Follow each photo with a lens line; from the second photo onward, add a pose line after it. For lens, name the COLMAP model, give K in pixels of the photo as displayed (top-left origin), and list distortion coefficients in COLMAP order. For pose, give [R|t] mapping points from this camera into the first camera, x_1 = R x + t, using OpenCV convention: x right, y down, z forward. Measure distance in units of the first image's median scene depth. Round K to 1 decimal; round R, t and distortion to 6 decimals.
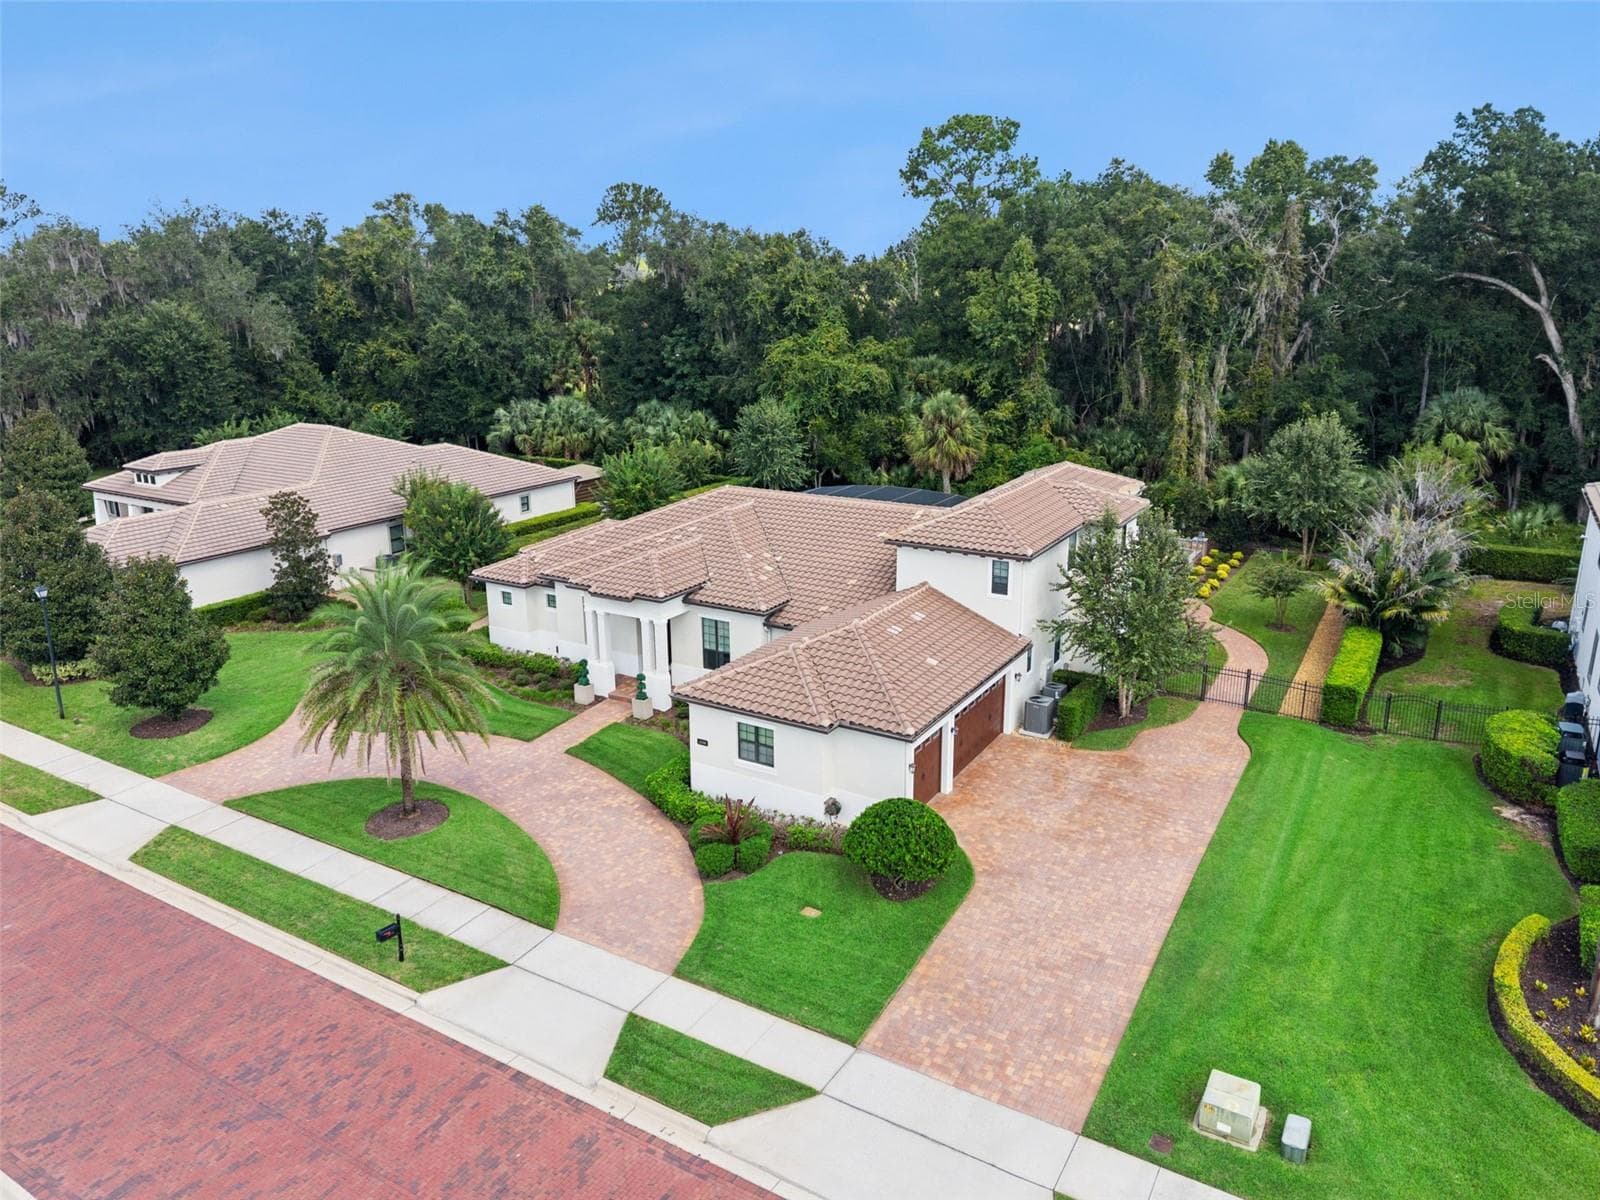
lens RADIAL K [[1088.1, 0, 800.0], [0, 1088.1, 600.0], [0, 0, 1]] dist [0.143537, -0.243328]
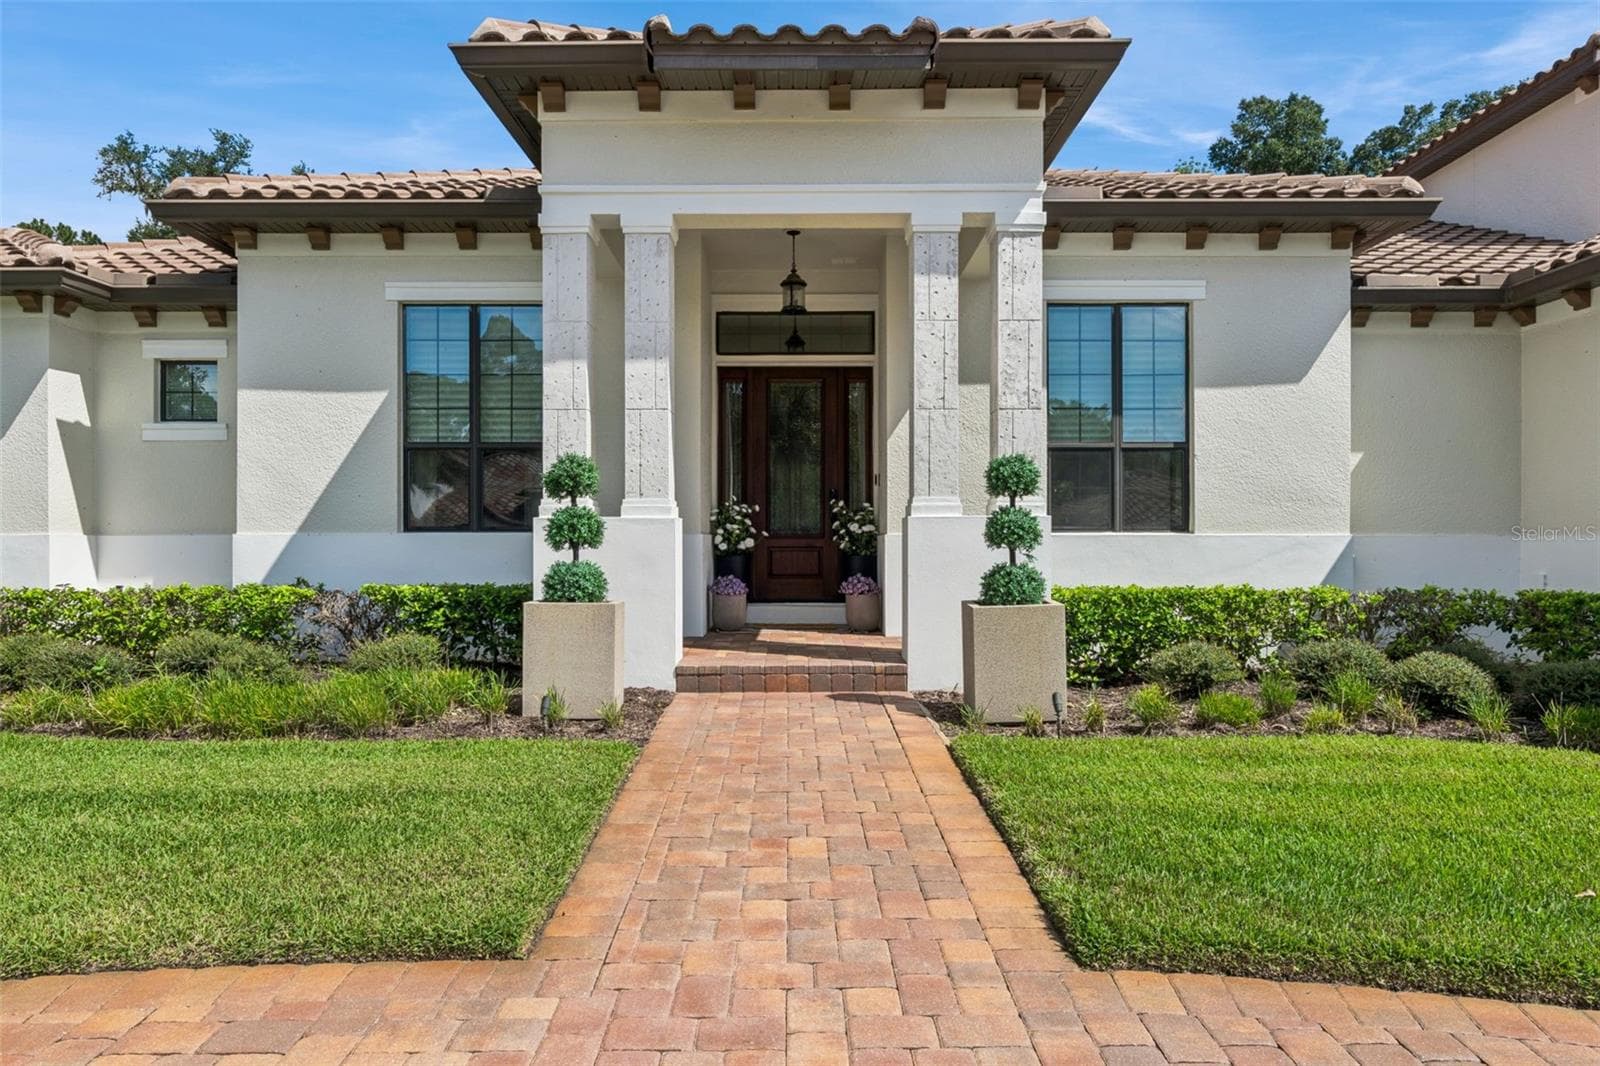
lens RADIAL K [[1023.4, 0, 800.0], [0, 1023.4, 533.0], [0, 0, 1]] dist [-0.002676, -0.000143]
pose [[0.856310, 0.012696, 0.516307, -0.249825], [0.137274, 0.958143, -0.251234, 0.111818], [-0.497885, 0.286009, 0.818724, 0.850709]]
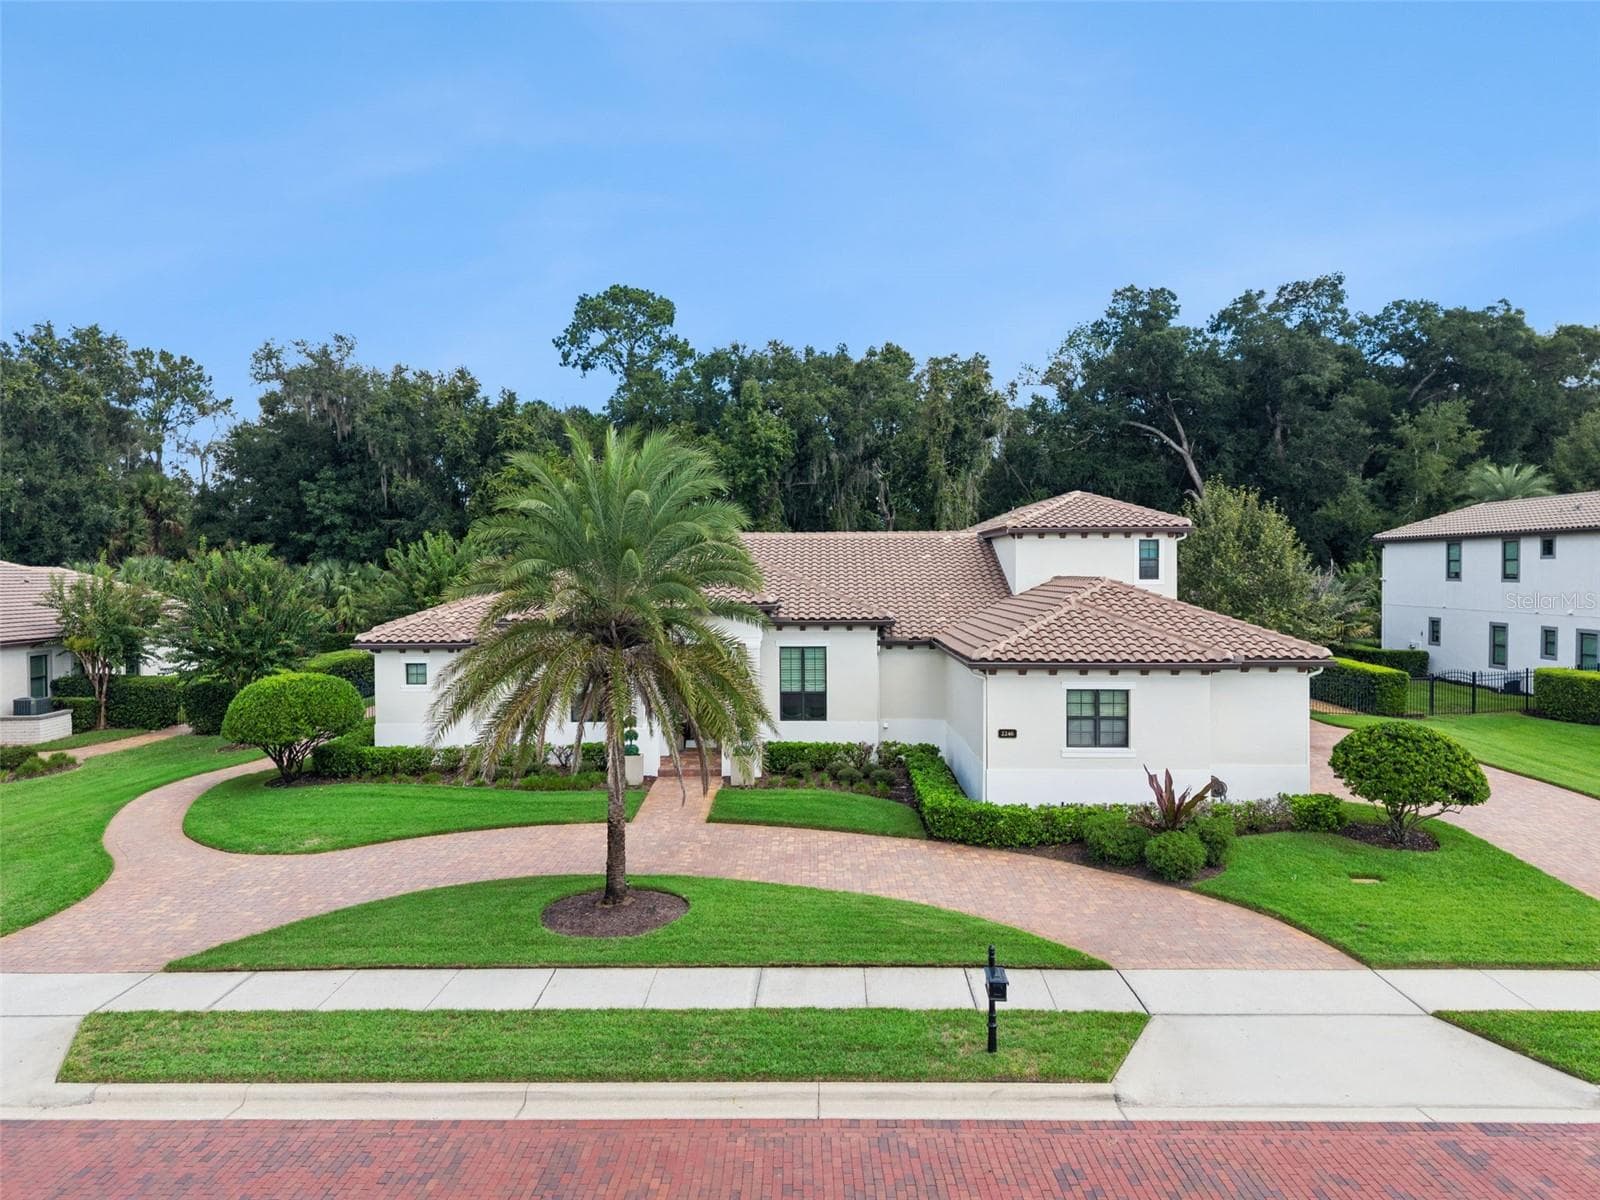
lens RADIAL K [[1071.5, 0, 807.3], [0, 1071.5, 633.4], [0, 0, 1]] dist [0.029945, -0.027699]
pose [[0.864456, -0.025017, 0.502085, -0.432396], [0.136627, 0.972858, -0.186761, 0.142463], [-0.483786, 0.230045, 0.844411, 0.377186]]
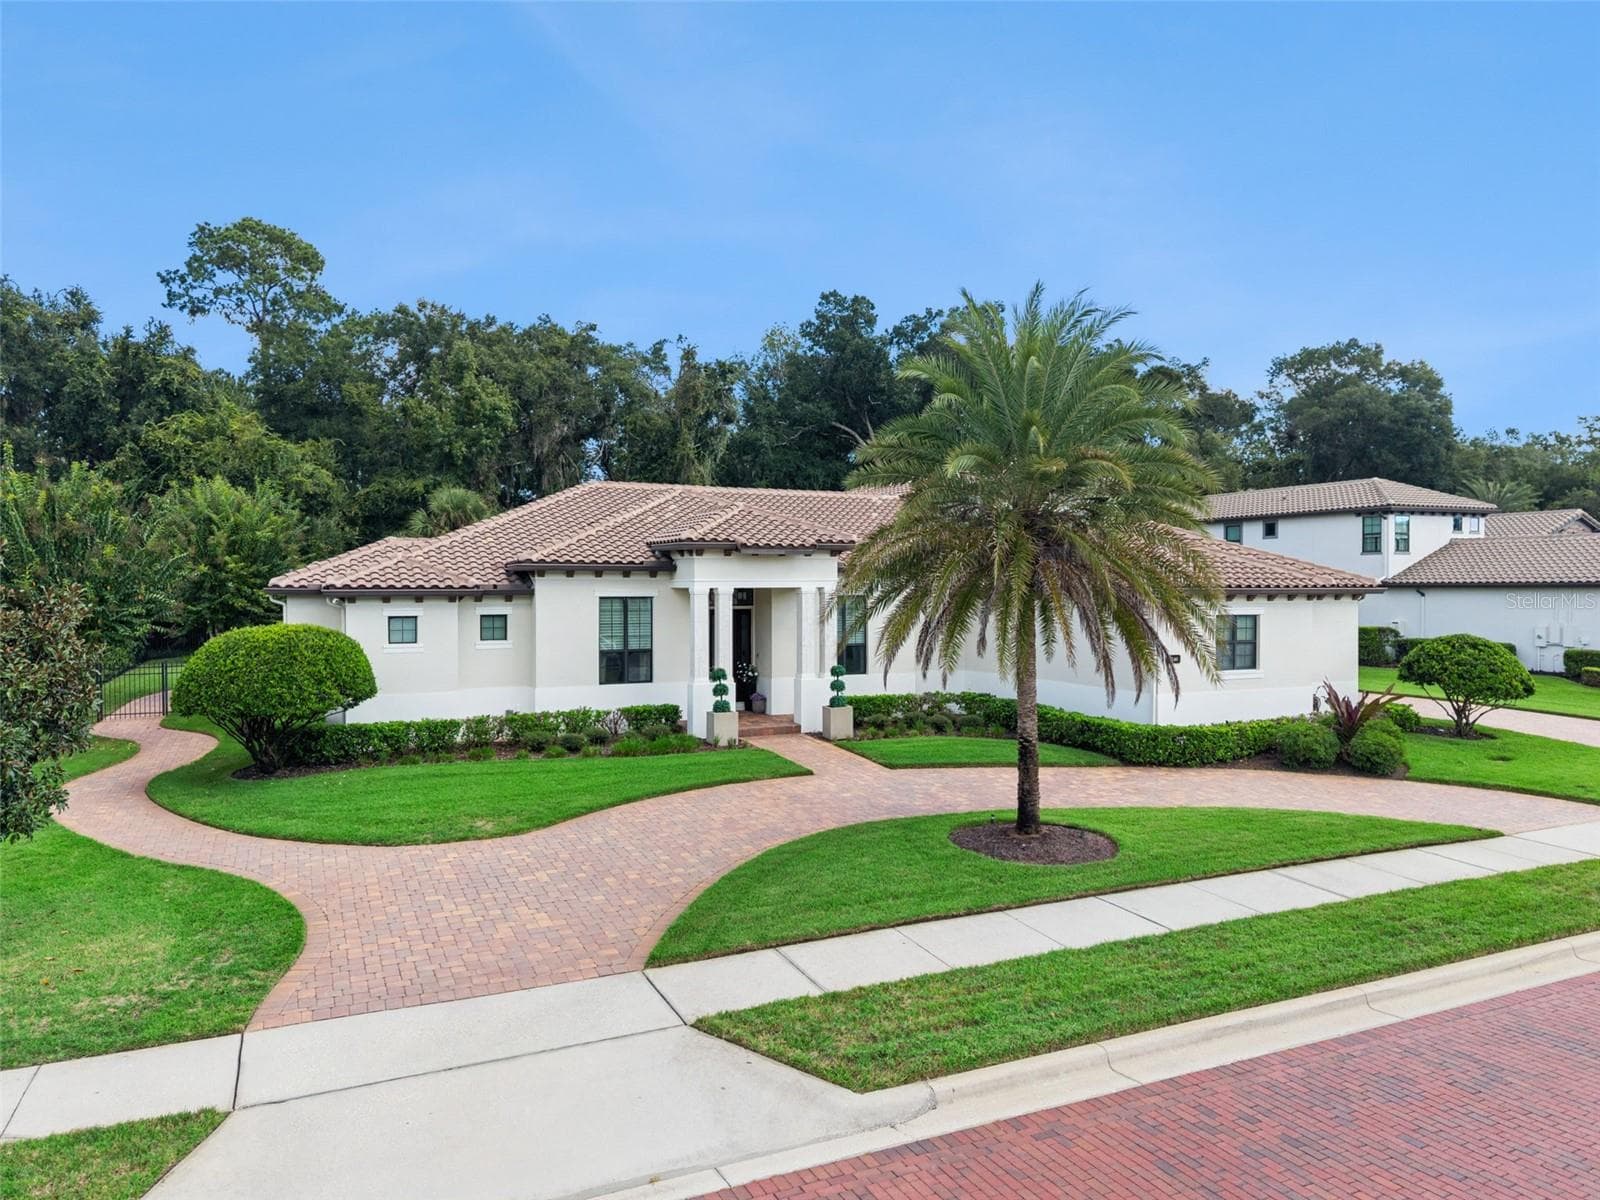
lens RADIAL K [[1071.5, 0, 807.3], [0, 1071.5, 633.4], [0, 0, 1]] dist [0.029945, -0.027699]
pose [[0.562297, -0.028065, 0.826459, -0.644663], [0.225189, 0.966850, -0.120379, 0.115891], [-0.795684, 0.253798, 0.549976, 0.640127]]
